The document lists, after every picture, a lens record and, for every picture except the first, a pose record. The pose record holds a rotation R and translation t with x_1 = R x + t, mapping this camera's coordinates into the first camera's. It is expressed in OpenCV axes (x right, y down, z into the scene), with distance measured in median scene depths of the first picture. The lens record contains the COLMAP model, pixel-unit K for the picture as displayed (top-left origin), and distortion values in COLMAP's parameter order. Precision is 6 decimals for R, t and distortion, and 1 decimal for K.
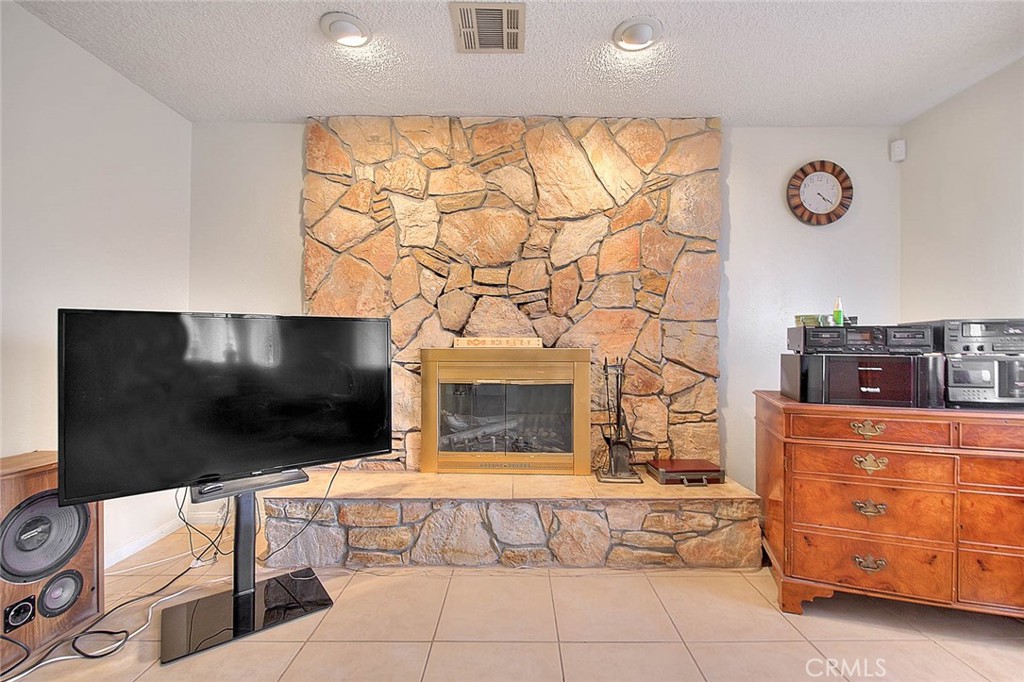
lens RADIAL K [[407.8, 0, 521.7], [0, 407.8, 346.3], [0, 0, 1]] dist [-0.001947, 0.000094]
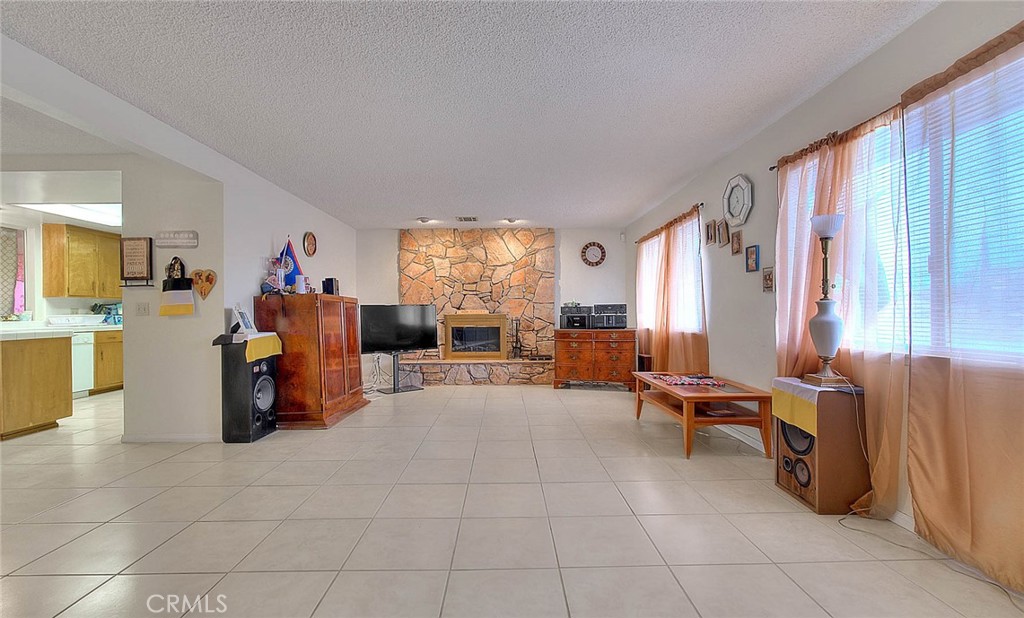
lens RADIAL K [[404.6, 0, 506.6], [0, 404.6, 314.9], [0, 0, 1]] dist [-0.000295, 0.000004]
pose [[0.999929, -0.010777, -0.005093, 0.179438], [0.010810, 0.999921, 0.006379, -0.004436], [0.005024, -0.006434, 0.999967, -1.680975]]
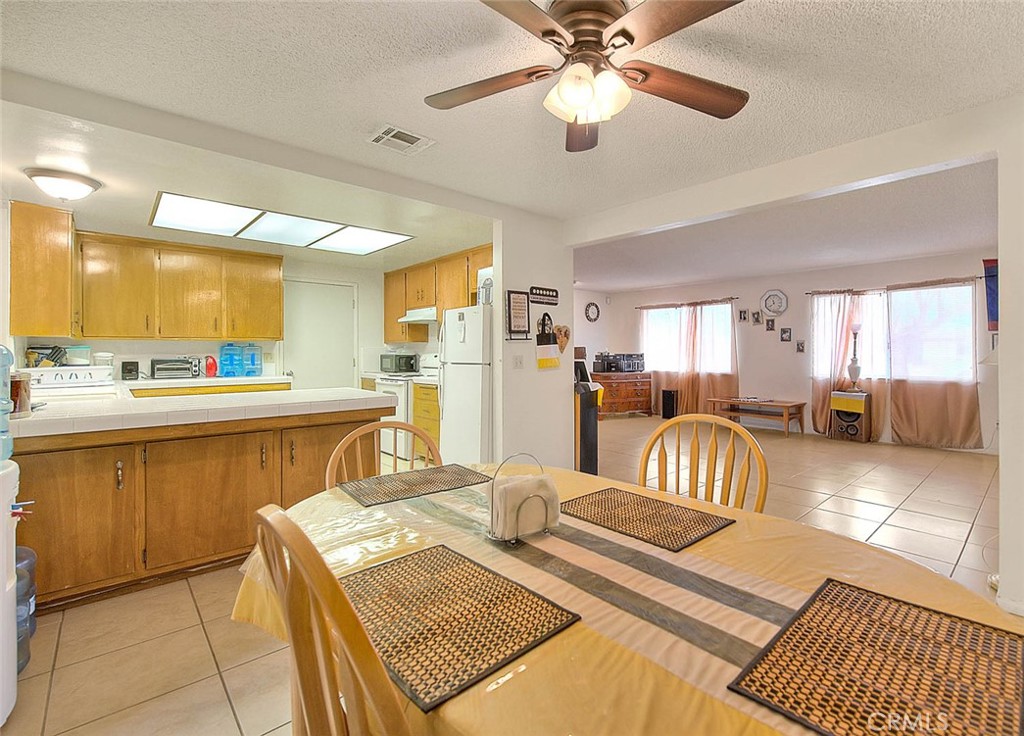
lens RADIAL K [[469.5, 0, 513.9], [0, 469.5, 359.7], [0, 0, 1]] dist [-0.001036, -0.000109]
pose [[0.764917, -0.013345, 0.643990, -2.246878], [-0.000083, 0.999783, 0.020816, -0.073998], [-0.644128, -0.015976, 0.764751, -1.527936]]
